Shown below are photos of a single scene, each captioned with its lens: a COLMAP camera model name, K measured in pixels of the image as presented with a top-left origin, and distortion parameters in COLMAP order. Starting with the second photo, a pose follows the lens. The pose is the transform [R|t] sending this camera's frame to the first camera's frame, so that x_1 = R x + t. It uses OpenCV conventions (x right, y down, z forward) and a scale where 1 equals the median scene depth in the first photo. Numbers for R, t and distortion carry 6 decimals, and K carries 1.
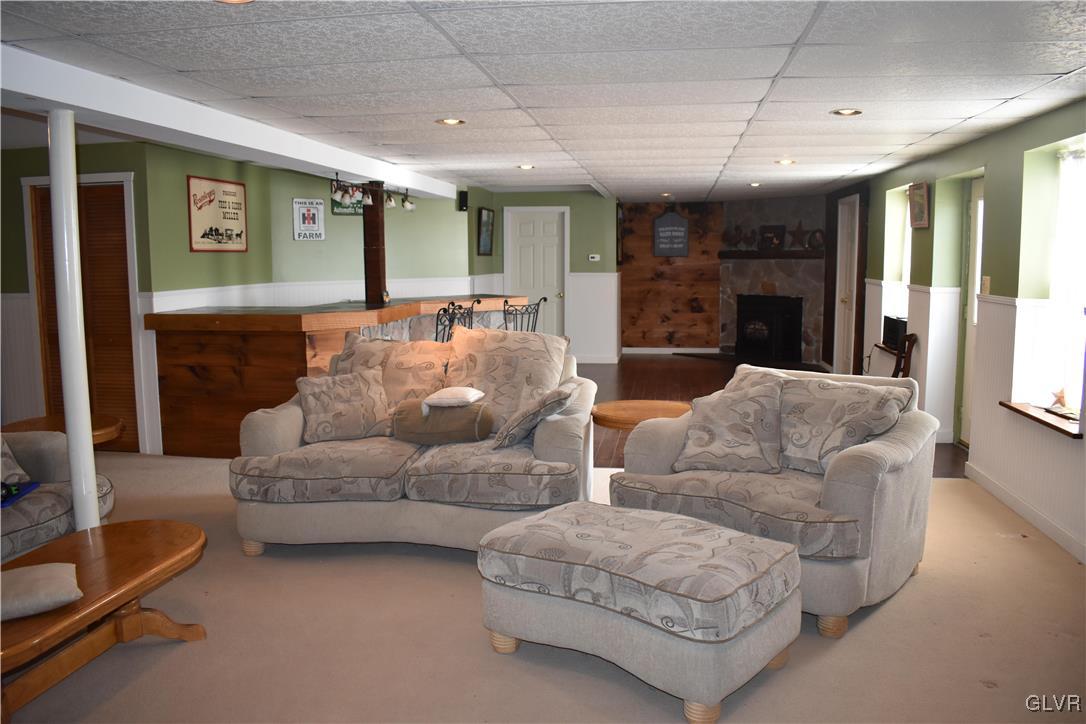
lens RADIAL K [[864.0, 0, 544.9], [0, 864.0, 365.9], [0, 0, 1]] dist [-0.082704, -0.001569]
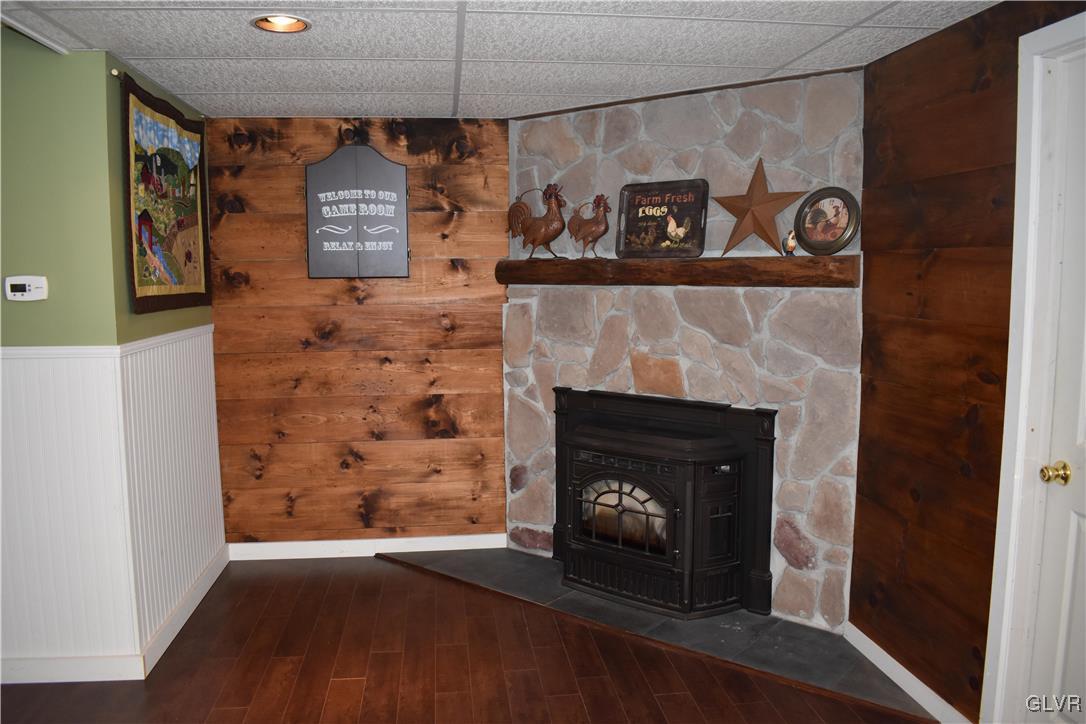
lens RADIAL K [[864.0, 0, 546.2], [0, 864.0, 360.5], [0, 0, 1]] dist [-0.082704, -0.001569]
pose [[0.964834, -0.025535, 0.261616, 0.132960], [0.031354, 0.999345, -0.018092, -0.089326], [-0.260983, 0.025659, 0.965002, 0.681022]]
